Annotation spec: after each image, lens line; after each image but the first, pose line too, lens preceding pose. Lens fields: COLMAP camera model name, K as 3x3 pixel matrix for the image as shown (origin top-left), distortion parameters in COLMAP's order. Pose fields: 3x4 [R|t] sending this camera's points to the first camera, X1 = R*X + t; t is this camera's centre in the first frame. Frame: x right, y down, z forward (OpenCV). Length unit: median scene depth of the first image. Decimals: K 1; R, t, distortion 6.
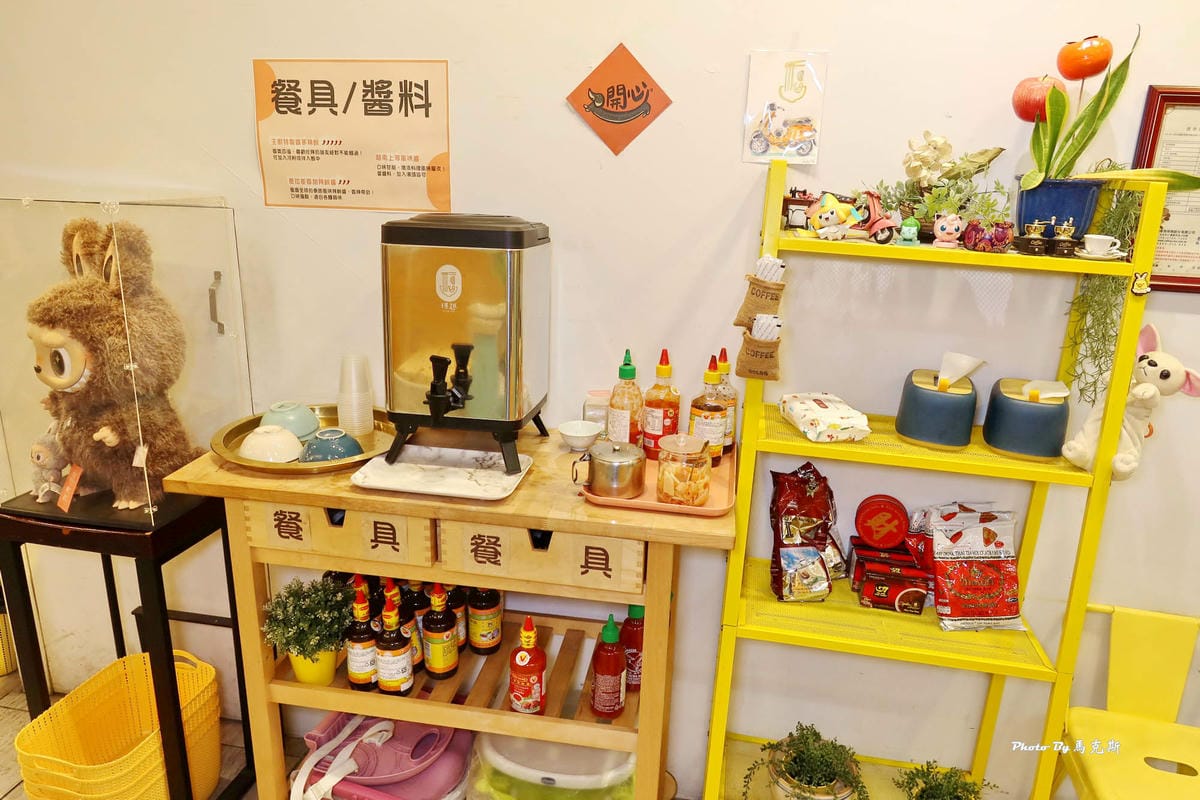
lens RADIAL K [[828.8, 0, 600.0], [0, 828.8, 400.0], [0, 0, 1]] dist [-0.005871, -0.000401]
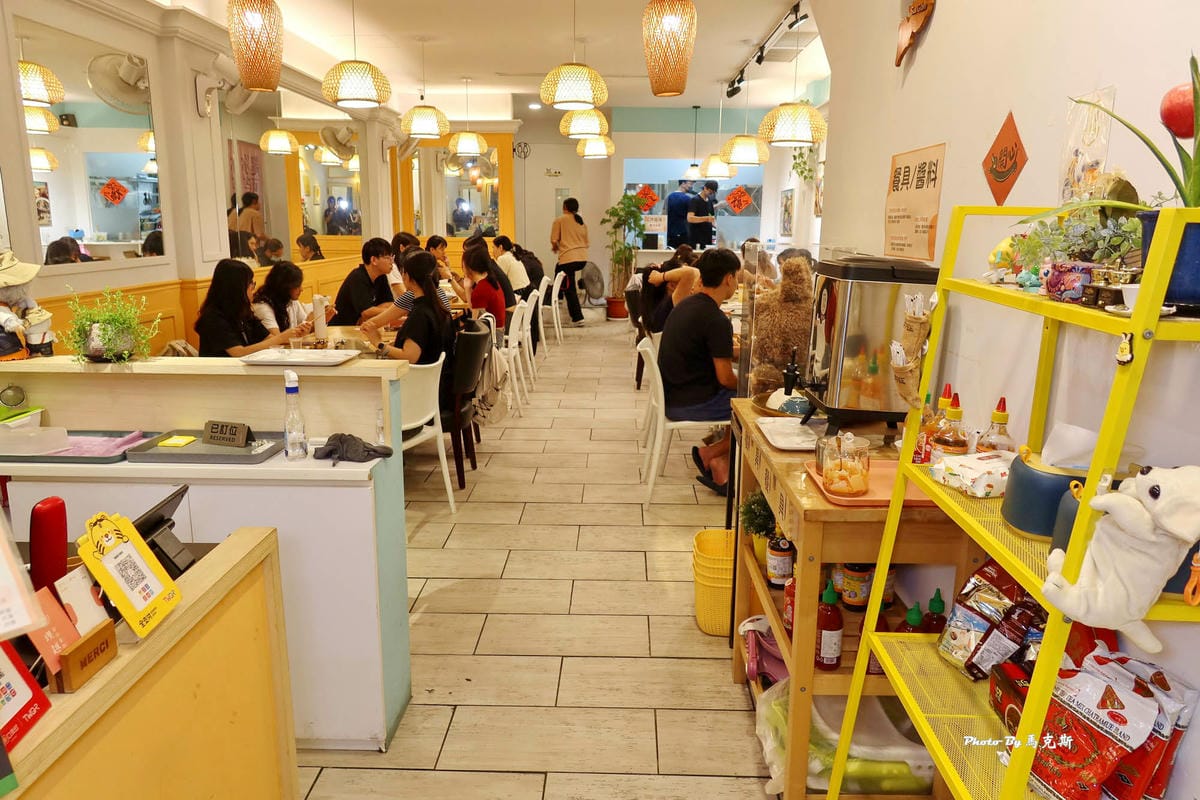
lens RADIAL K [[828.8, 0, 600.0], [0, 828.8, 400.0], [0, 0, 1]] dist [-0.005871, -0.000401]
pose [[0.141749, 0.185083, -0.972446, 1.042457], [-0.299260, 0.944412, 0.136126, -0.048598], [0.943584, 0.271718, 0.189257, 0.357384]]
